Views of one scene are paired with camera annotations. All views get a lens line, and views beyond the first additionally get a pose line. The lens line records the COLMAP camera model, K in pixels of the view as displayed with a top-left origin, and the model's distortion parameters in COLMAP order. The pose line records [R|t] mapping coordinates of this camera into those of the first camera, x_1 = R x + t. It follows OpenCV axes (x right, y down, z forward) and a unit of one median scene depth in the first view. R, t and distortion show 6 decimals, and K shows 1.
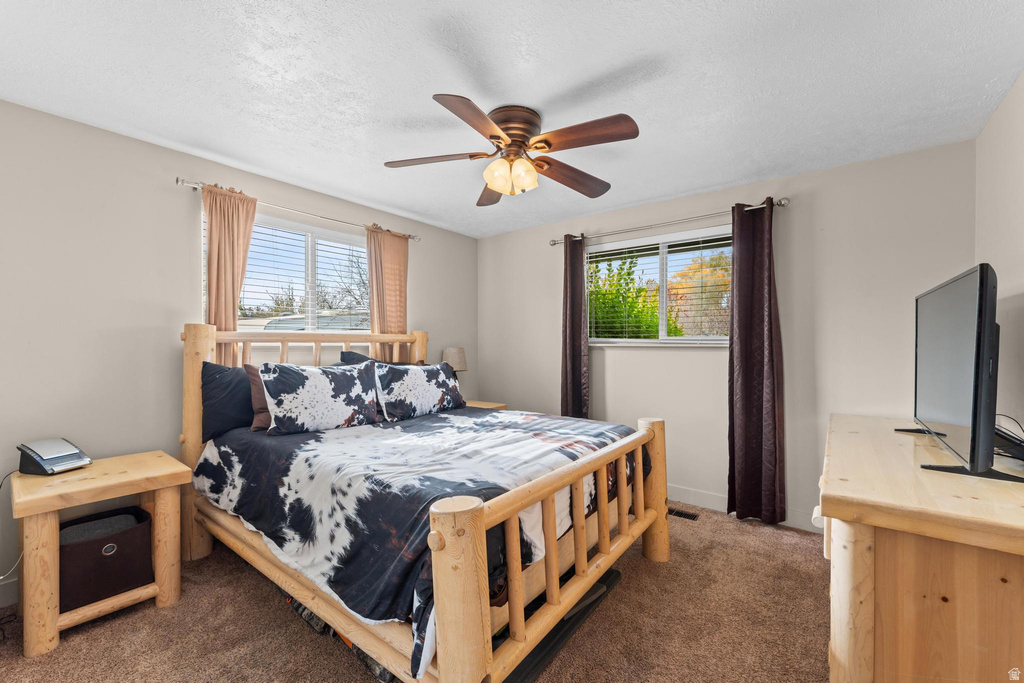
lens RADIAL K [[421.1, 0, 512.0], [0, 421.1, 341.5], [0, 0, 1]] dist [0.000669, 0.000001]
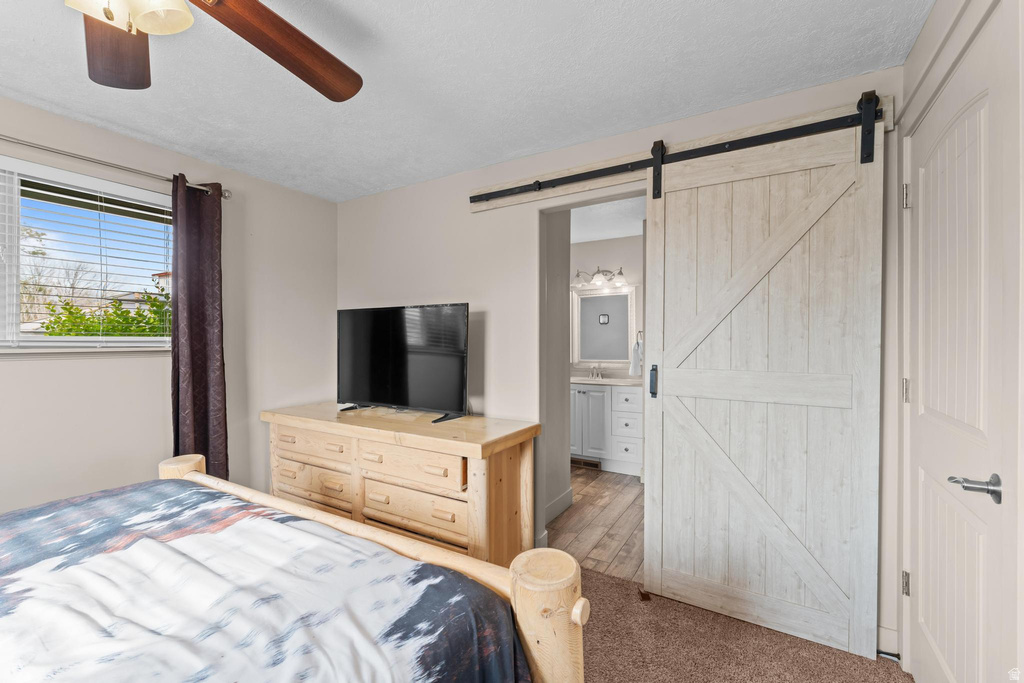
lens RADIAL K [[429.5, 0, 512.0], [0, 429.5, 341.5], [0, 0, 1]] dist [-0.000791, -0.000014]
pose [[-0.110442, -0.005211, 0.993869, -0.487072], [-0.003765, 0.999981, 0.004825, -0.014809], [-0.993875, -0.003209, -0.110460, 0.621103]]
